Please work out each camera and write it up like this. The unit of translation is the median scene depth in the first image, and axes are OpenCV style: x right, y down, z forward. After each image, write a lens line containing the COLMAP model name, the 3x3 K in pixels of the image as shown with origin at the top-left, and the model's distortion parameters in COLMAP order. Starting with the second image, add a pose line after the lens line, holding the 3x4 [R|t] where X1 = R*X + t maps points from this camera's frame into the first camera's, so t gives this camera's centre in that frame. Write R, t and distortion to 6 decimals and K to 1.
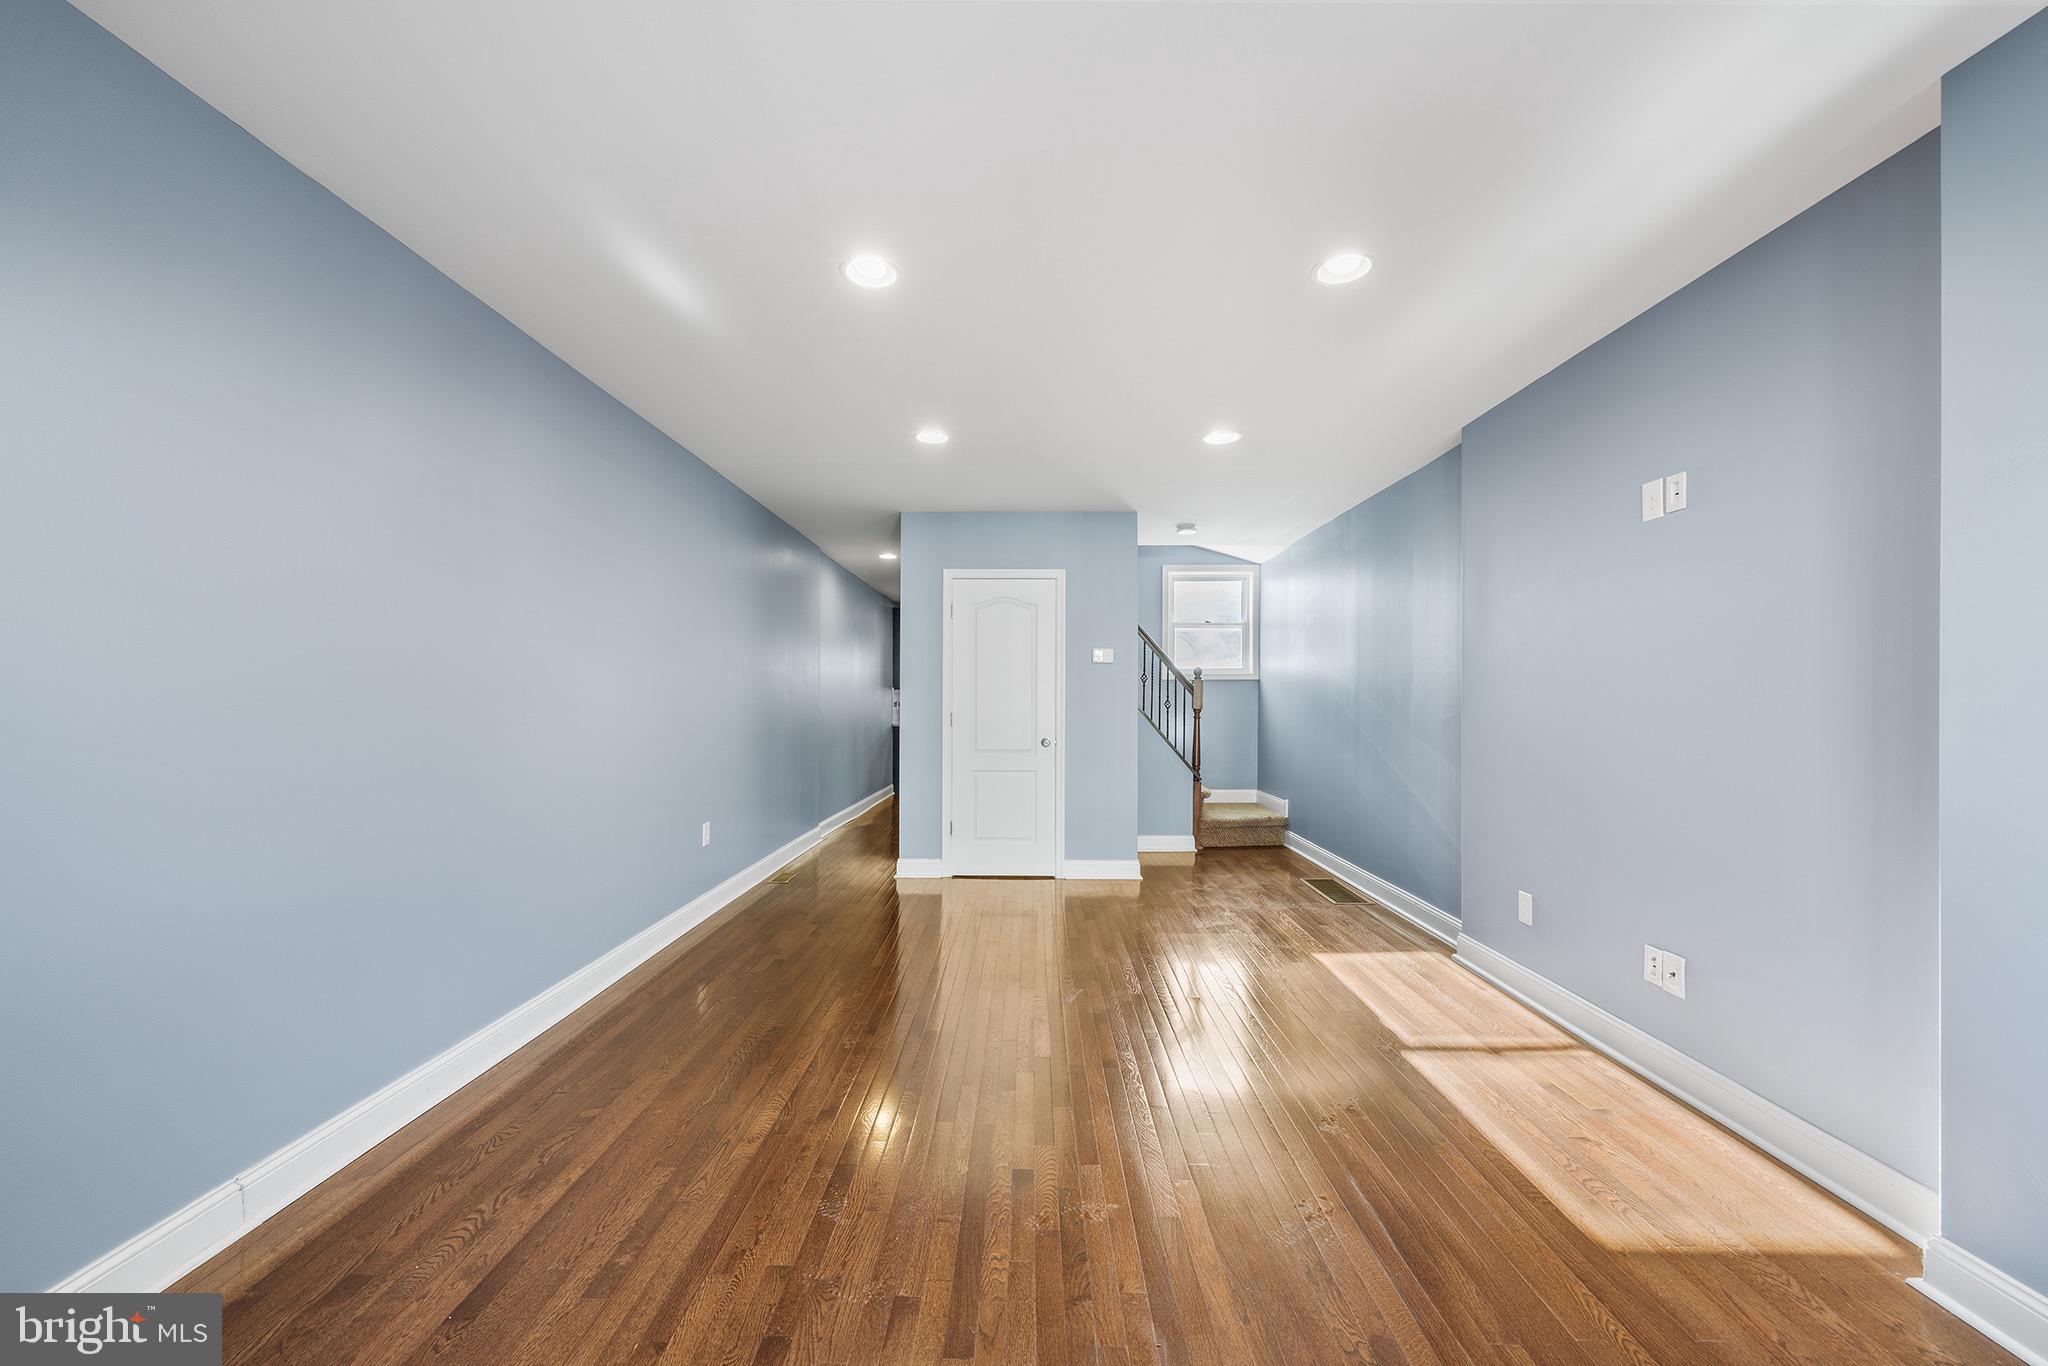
lens RADIAL K [[778.1, 0, 1020.7], [0, 778.1, 679.9], [0, 0, 1]] dist [-0.001554, -0.000091]
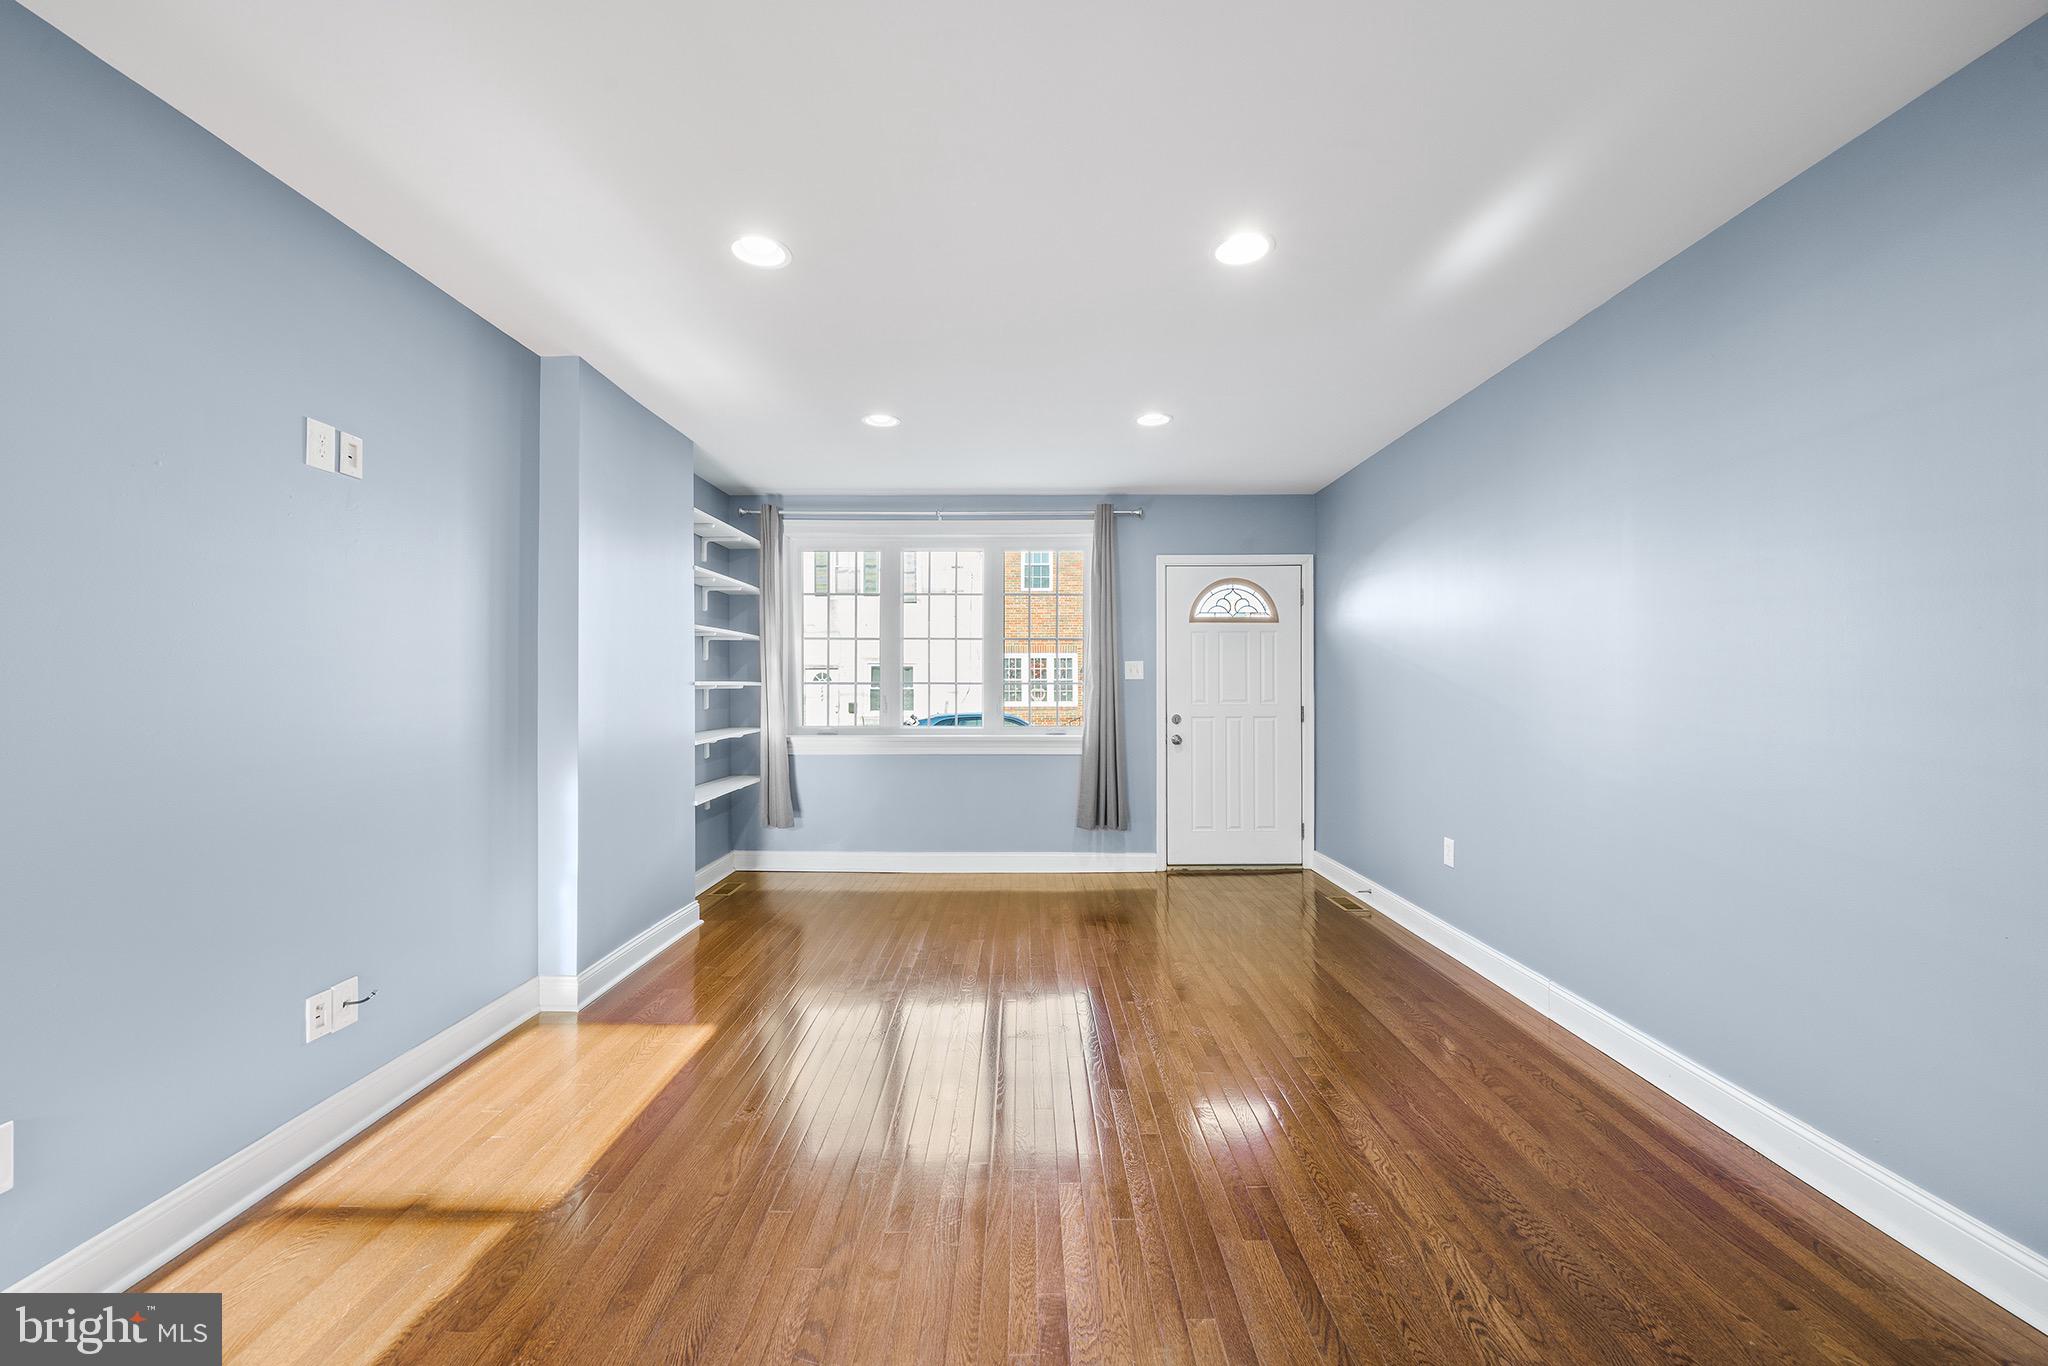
lens RADIAL K [[778.1, 0, 1020.7], [0, 778.1, 679.9], [0, 0, 1]] dist [-0.001554, -0.000091]
pose [[-0.999991, -0.001096, -0.004022, 0.082019], [-0.000968, 0.999498, -0.031669, 0.039797], [0.004055, -0.031665, -0.999490, 1.840394]]
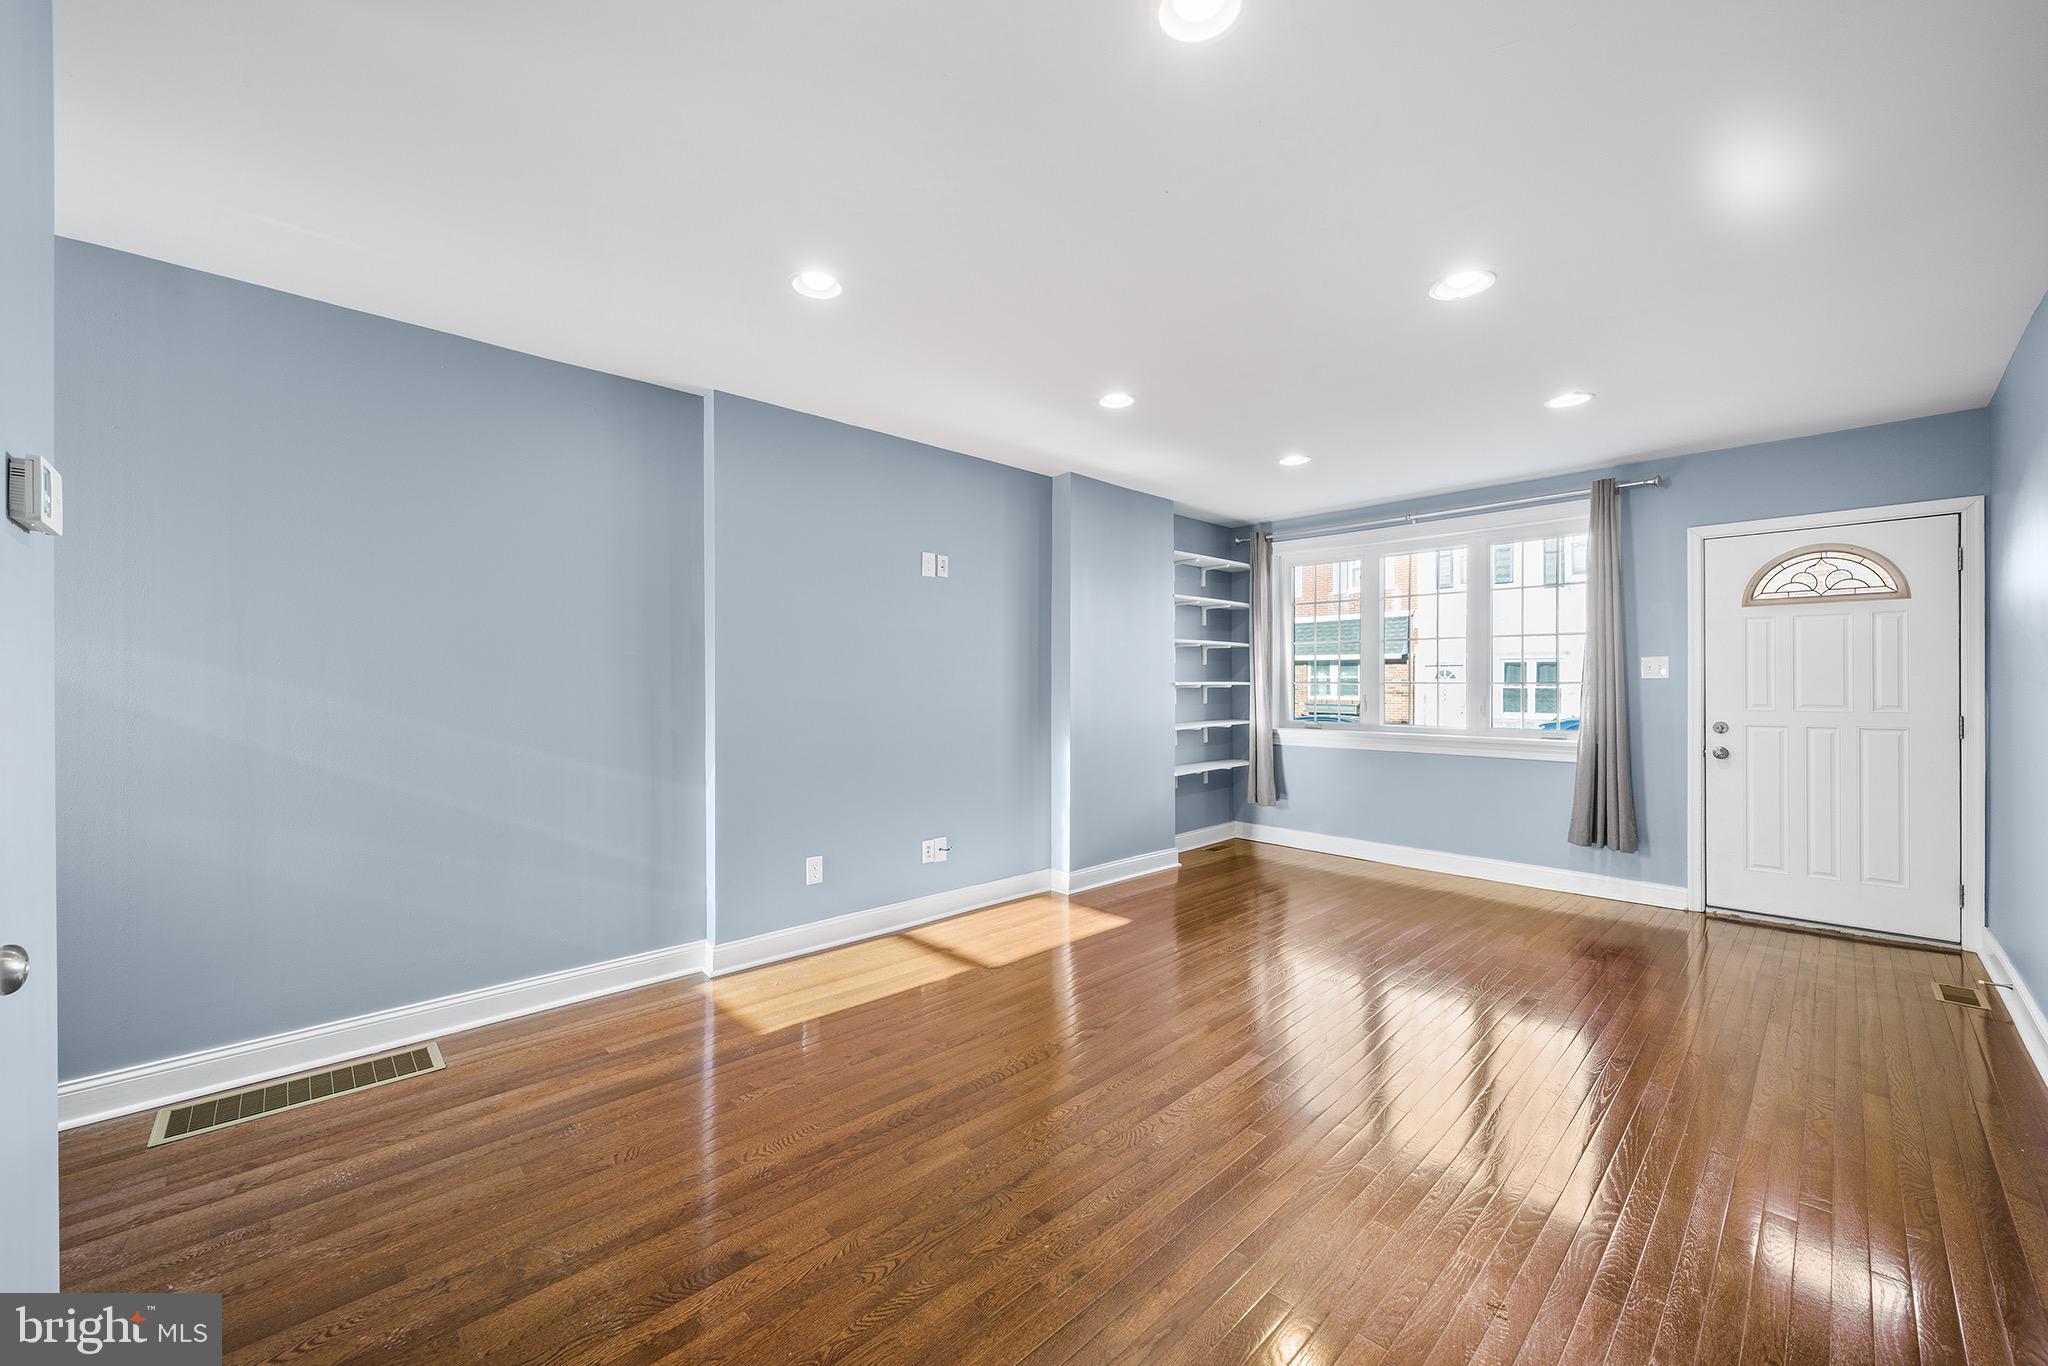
lens RADIAL K [[778.1, 0, 1020.7], [0, 778.1, 679.9], [0, 0, 1]] dist [-0.001554, -0.000091]
pose [[-0.699223, 0.001367, 0.714902, -0.485949], [-0.018448, 0.999631, -0.019955, 0.037004], [-0.714665, -0.027142, -0.698940, 2.020531]]
